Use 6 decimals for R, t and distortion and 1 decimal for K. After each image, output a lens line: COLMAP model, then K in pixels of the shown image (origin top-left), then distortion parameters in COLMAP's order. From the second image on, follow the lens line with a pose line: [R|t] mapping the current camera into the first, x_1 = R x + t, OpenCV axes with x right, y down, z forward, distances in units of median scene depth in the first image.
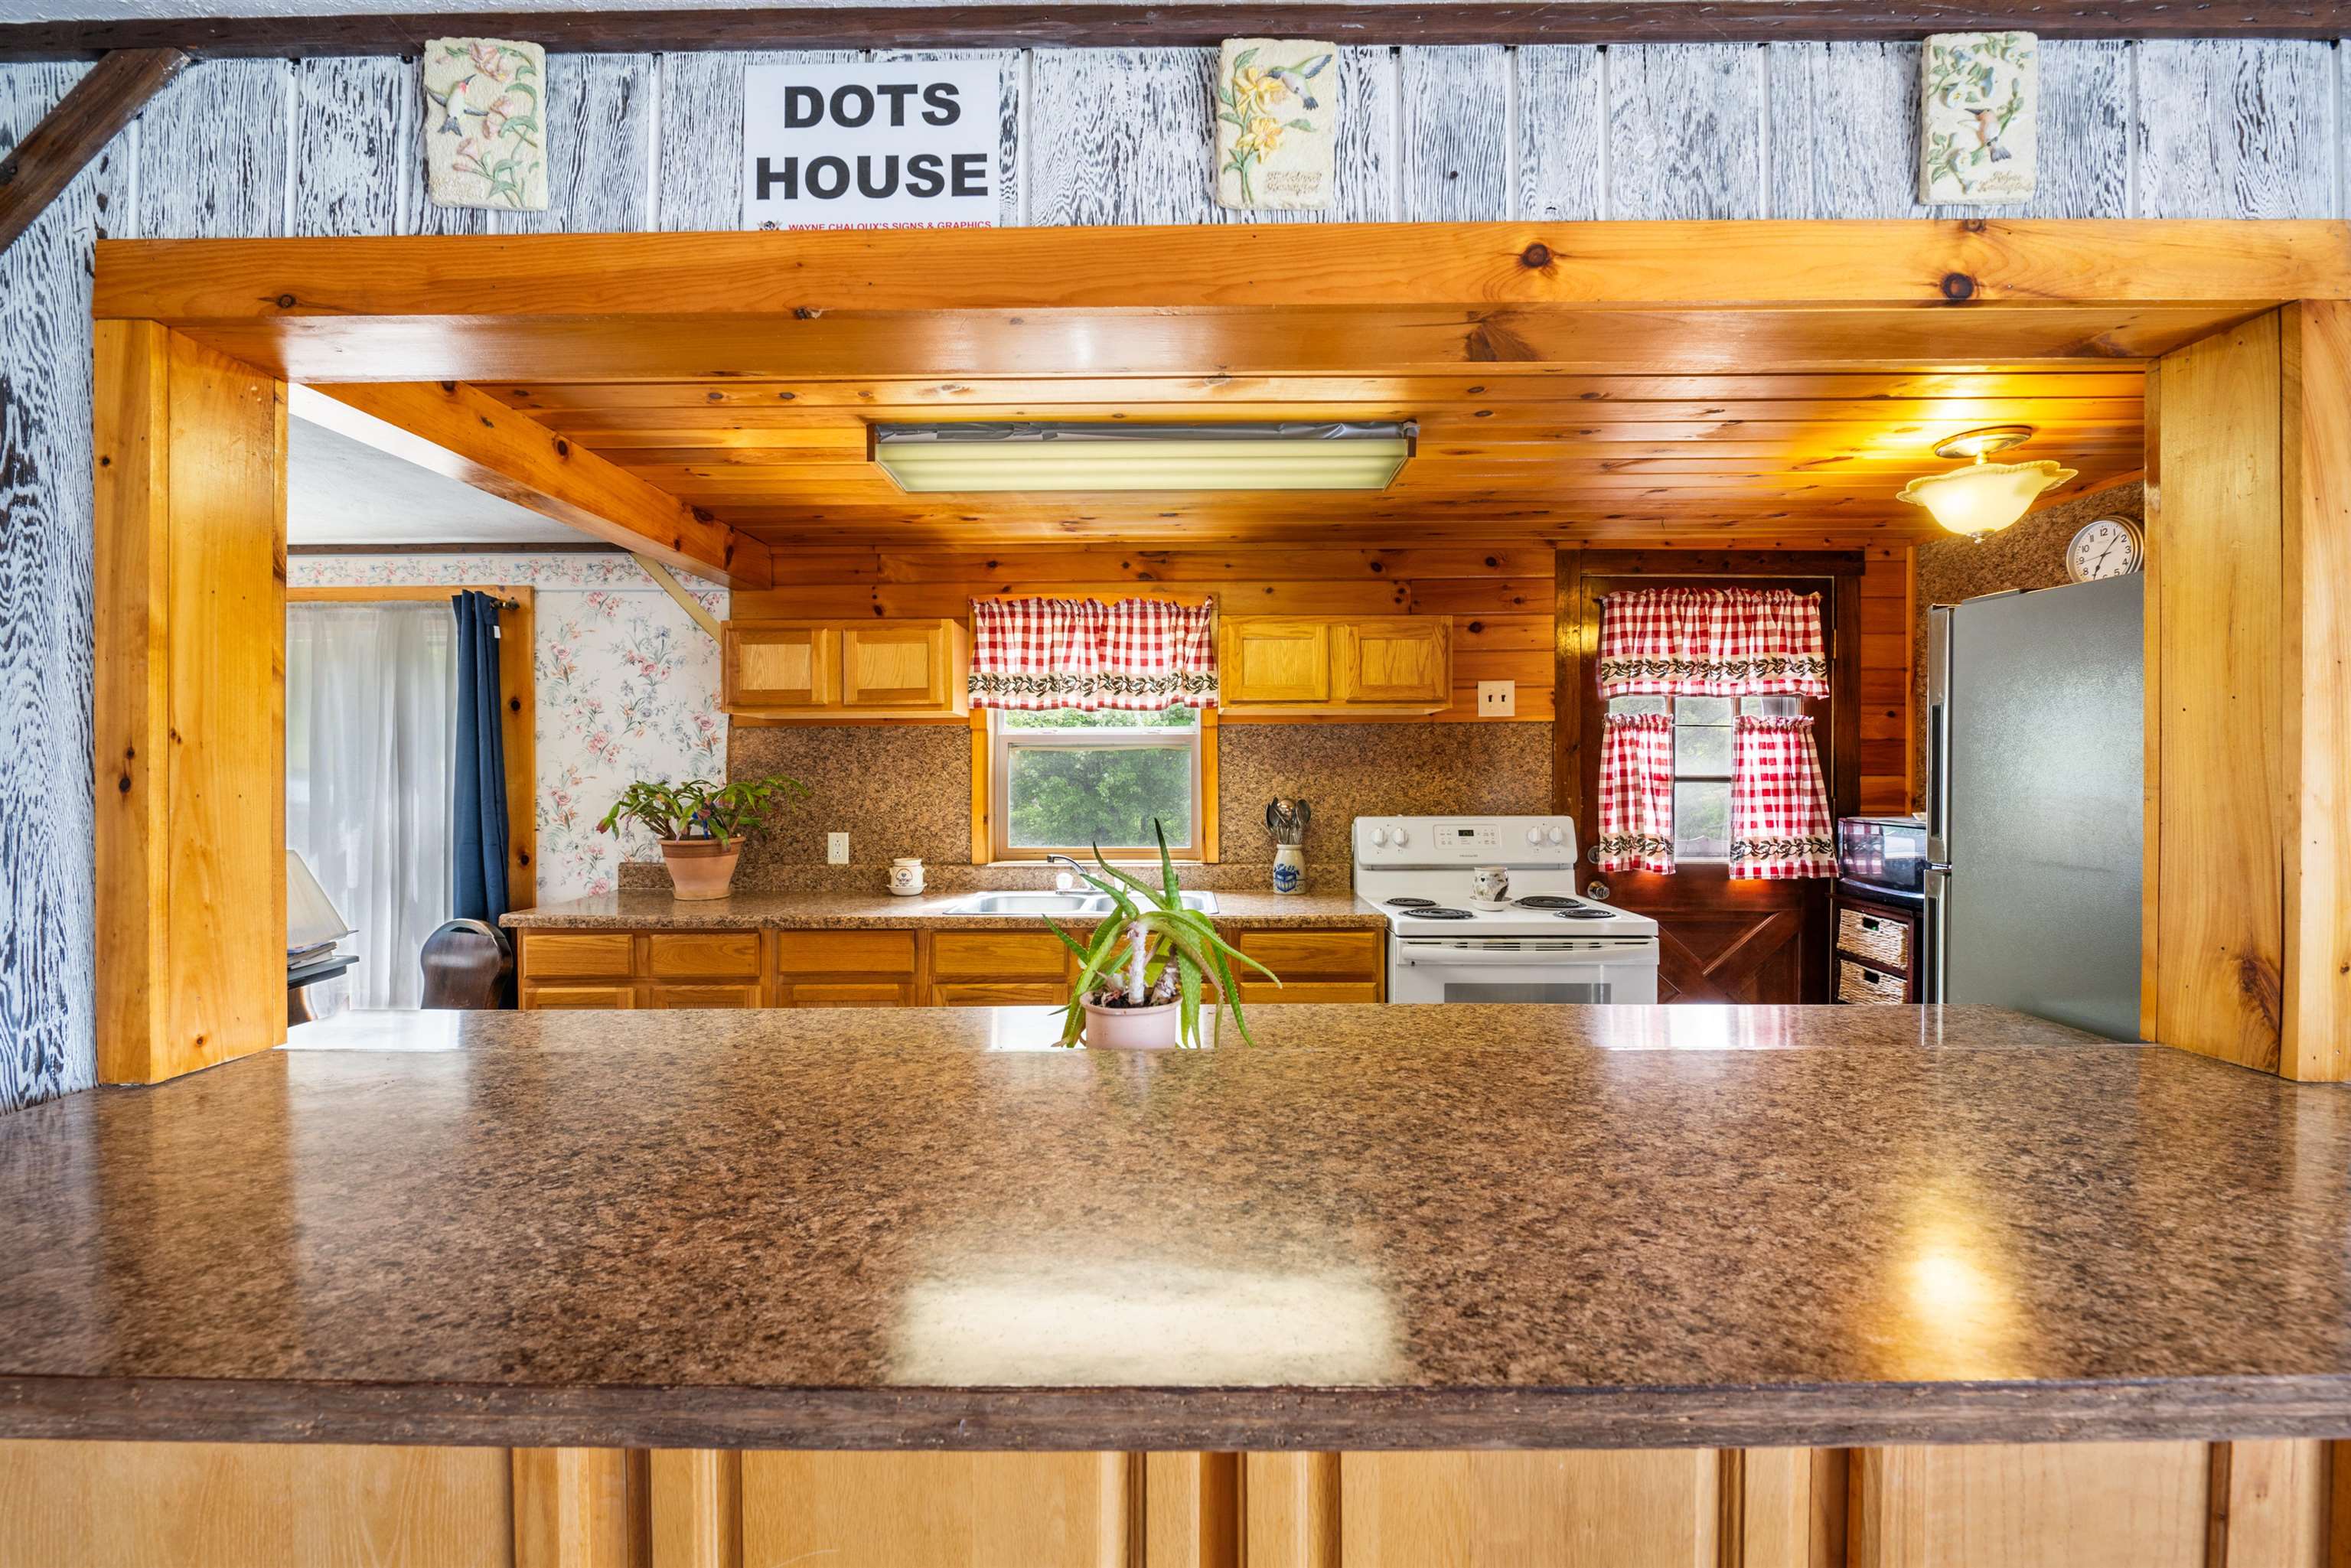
lens RADIAL K [[955.3, 0, 1179.2], [0, 955.3, 783.3], [0, 0, 1]] dist [-0.006982, -0.000402]
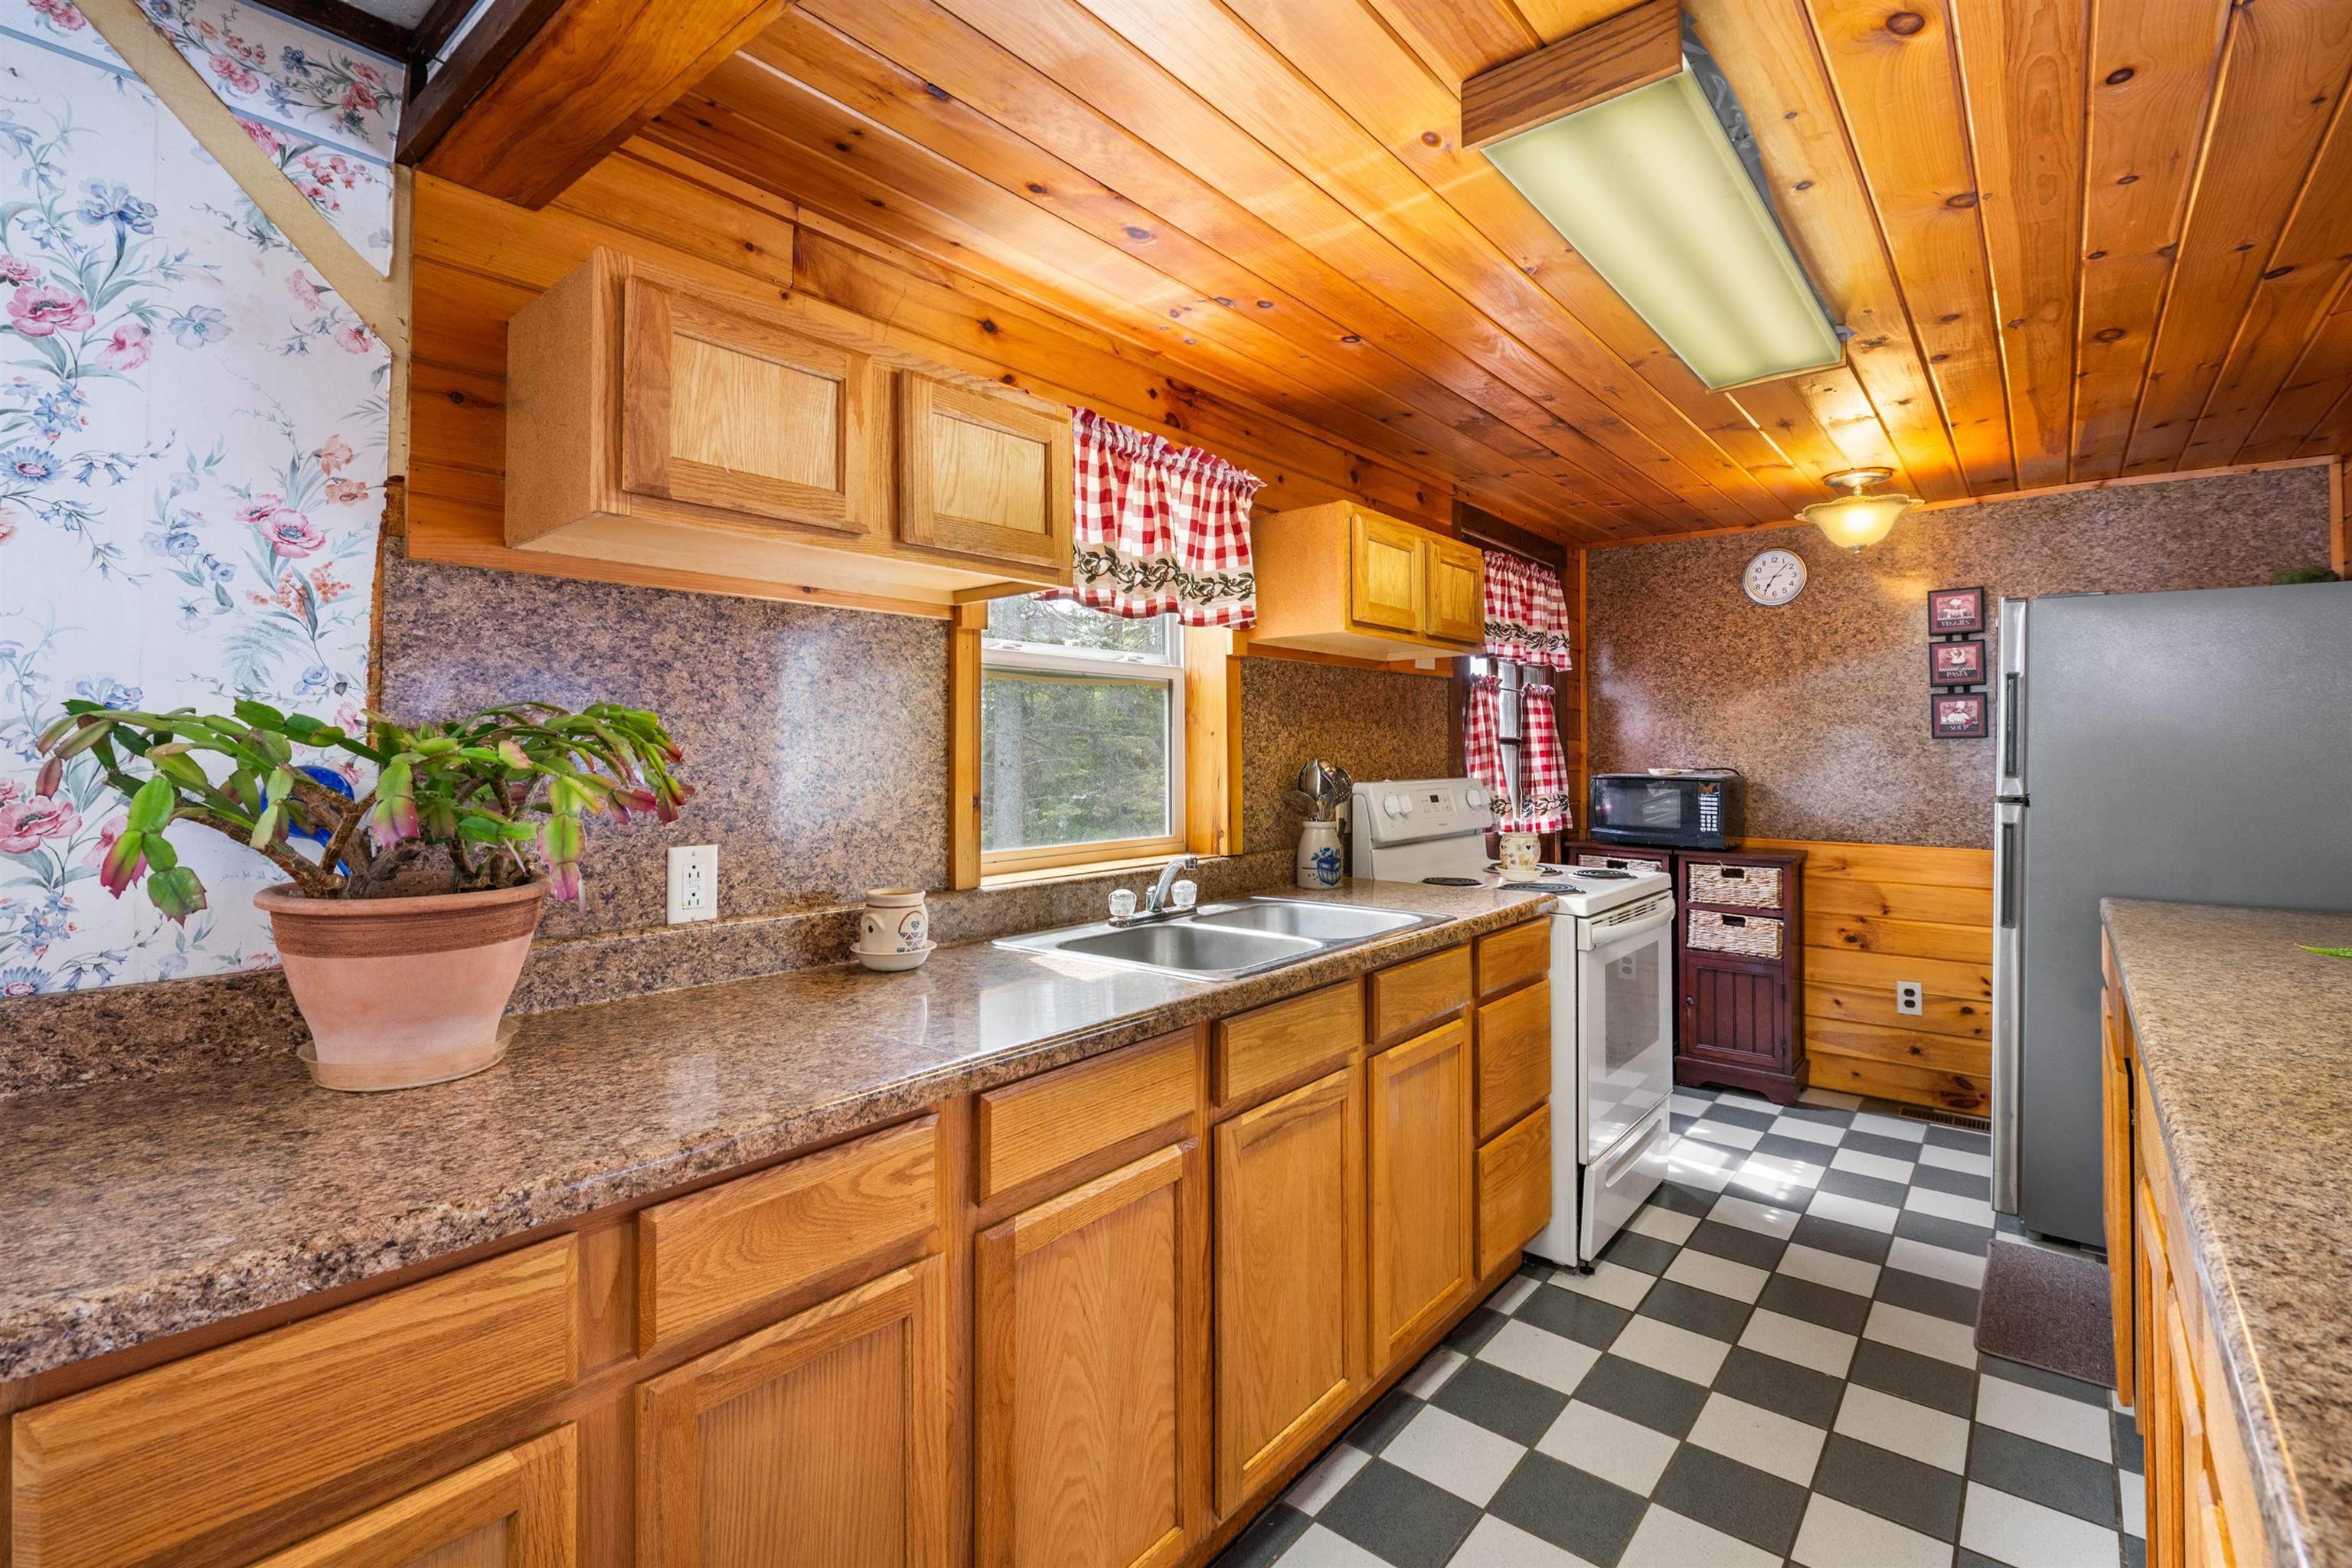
lens RADIAL K [[1053.3, 0, 1180.1], [0, 1053.3, 733.2], [0, 0, 1]] dist [-0.010104, -0.000808]
pose [[0.641243, 0.016800, 0.767154, -0.585658], [0.006768, 0.999598, -0.027548, 0.016803], [-0.767308, 0.022857, 0.640871, 0.551886]]
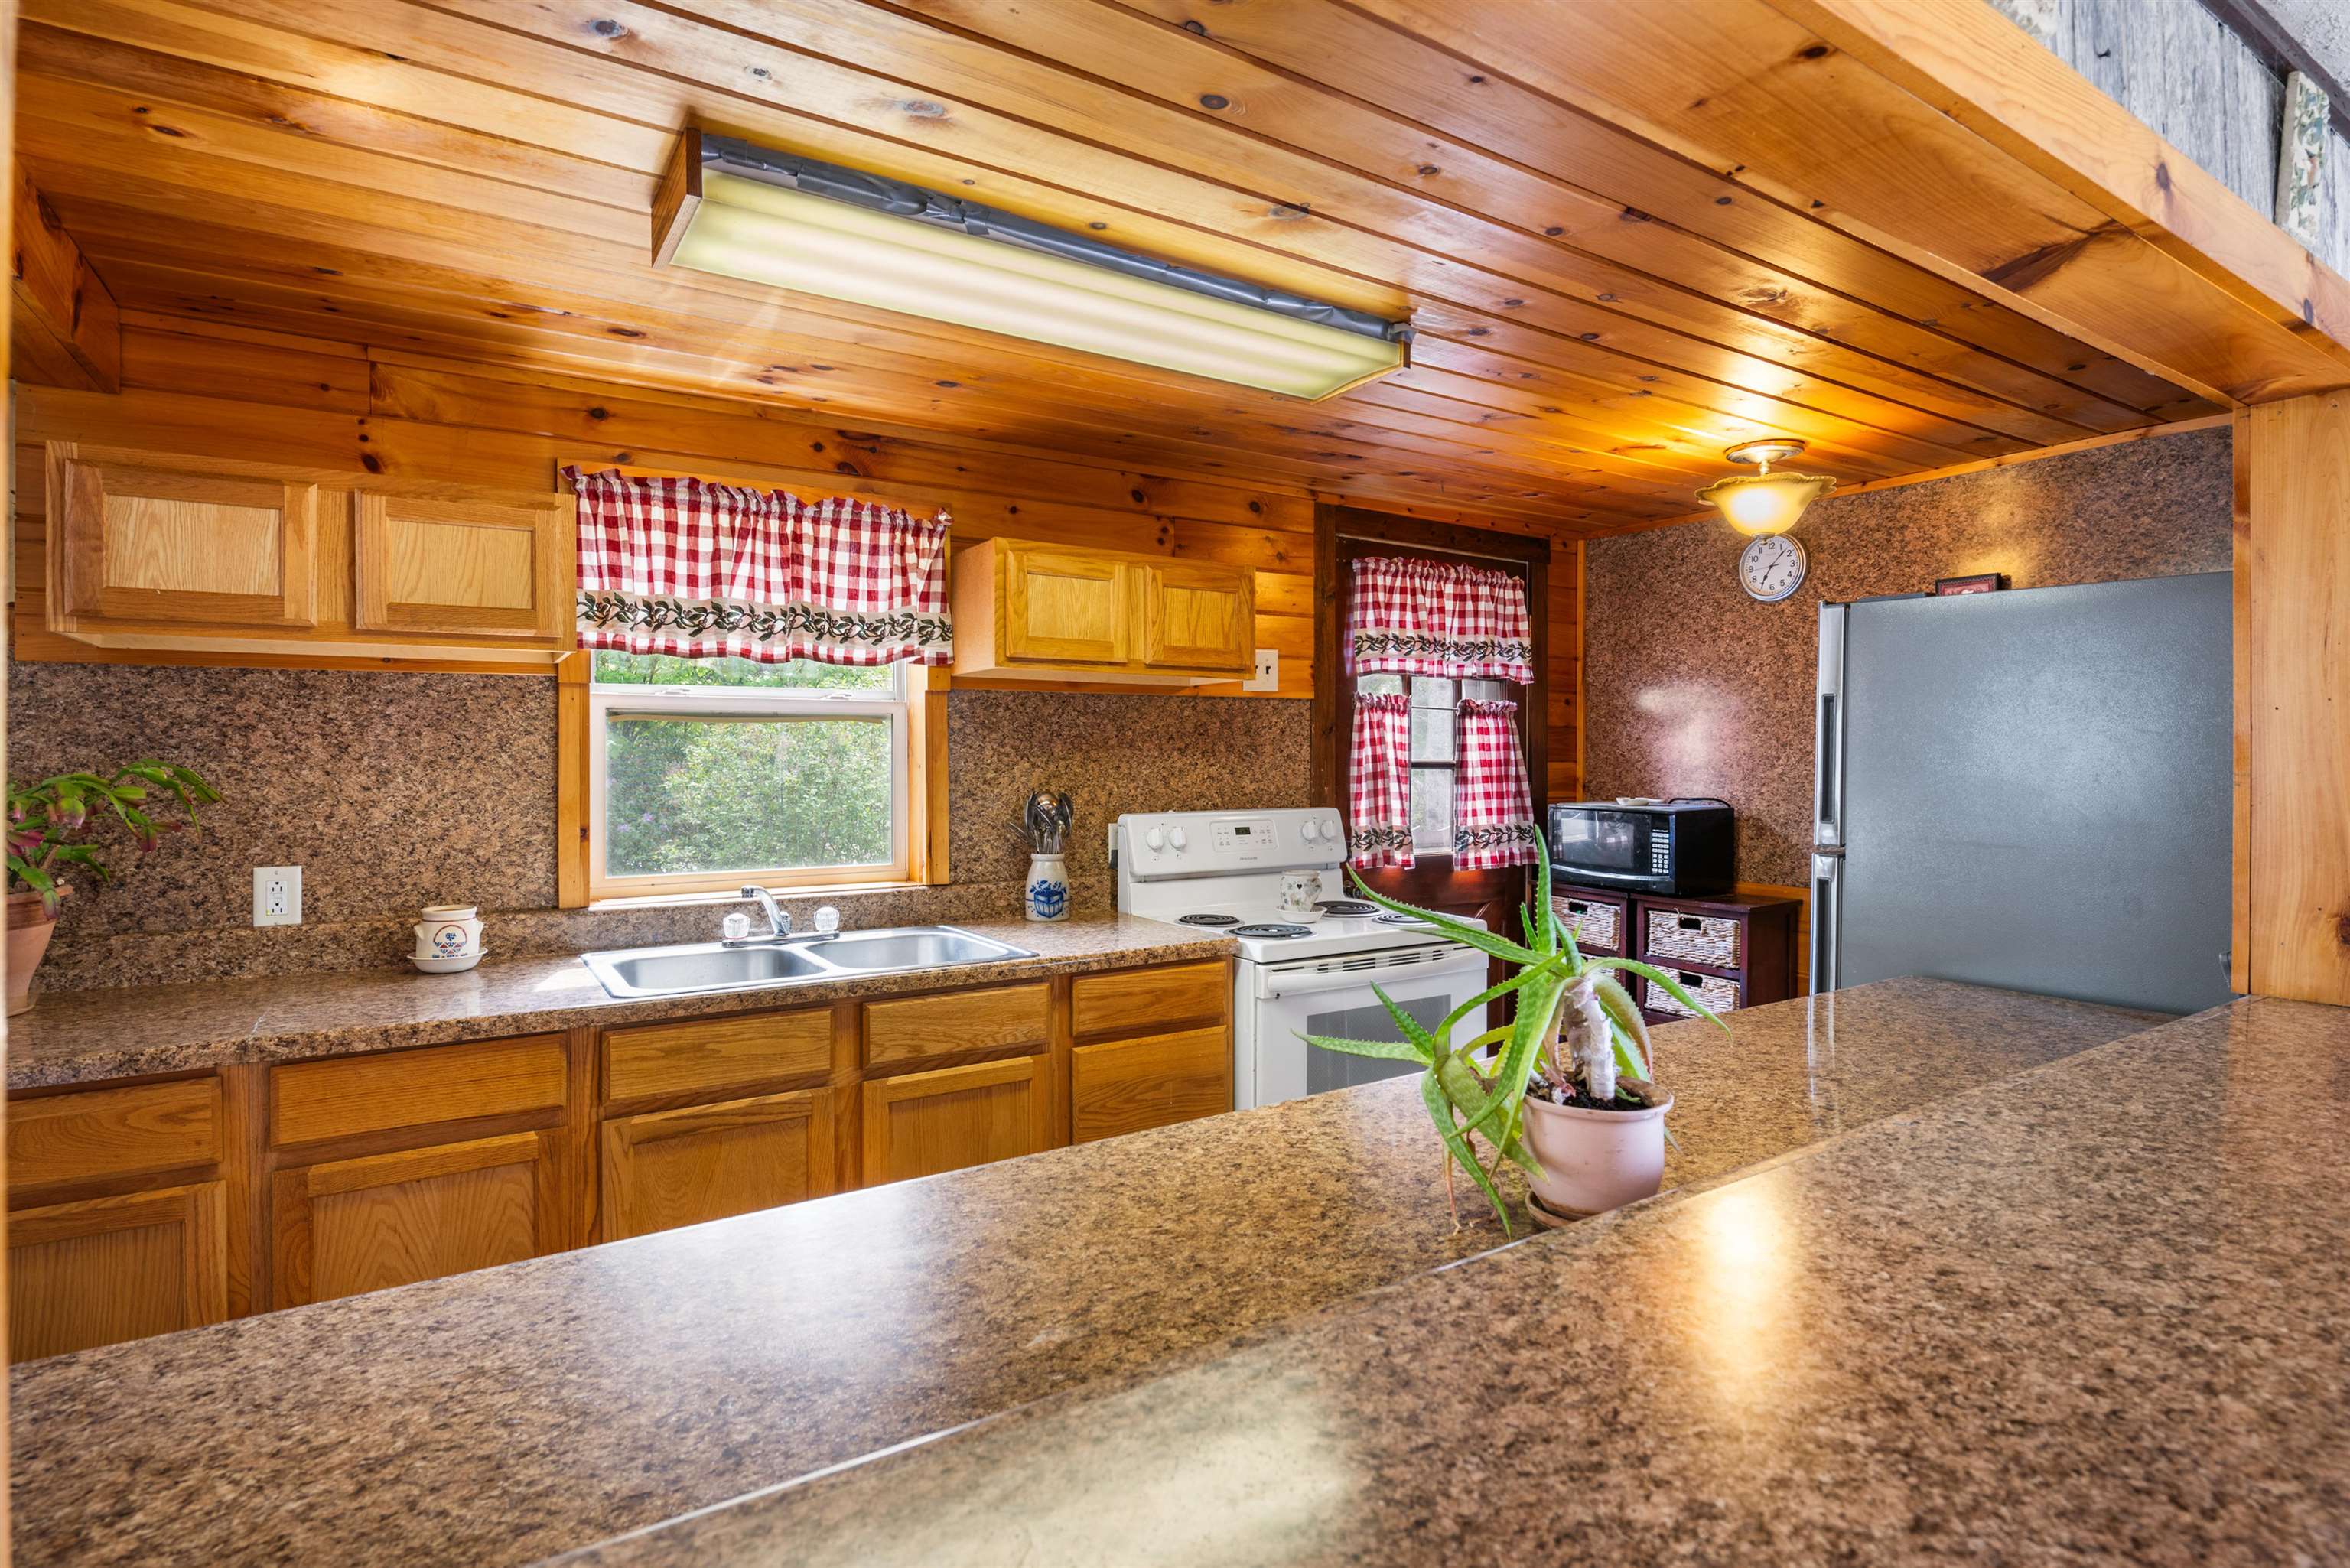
lens RADIAL K [[1165.9, 0, 1177.2], [0, 1165.9, 762.5], [0, 0, 1]] dist [-0.010827, 0.000123]
pose [[0.838170, 0.000359, 0.545409, -0.294432], [0.002562, 0.999986, -0.004596, -0.002653], [-0.545404, 0.005249, 0.838157, 0.182277]]
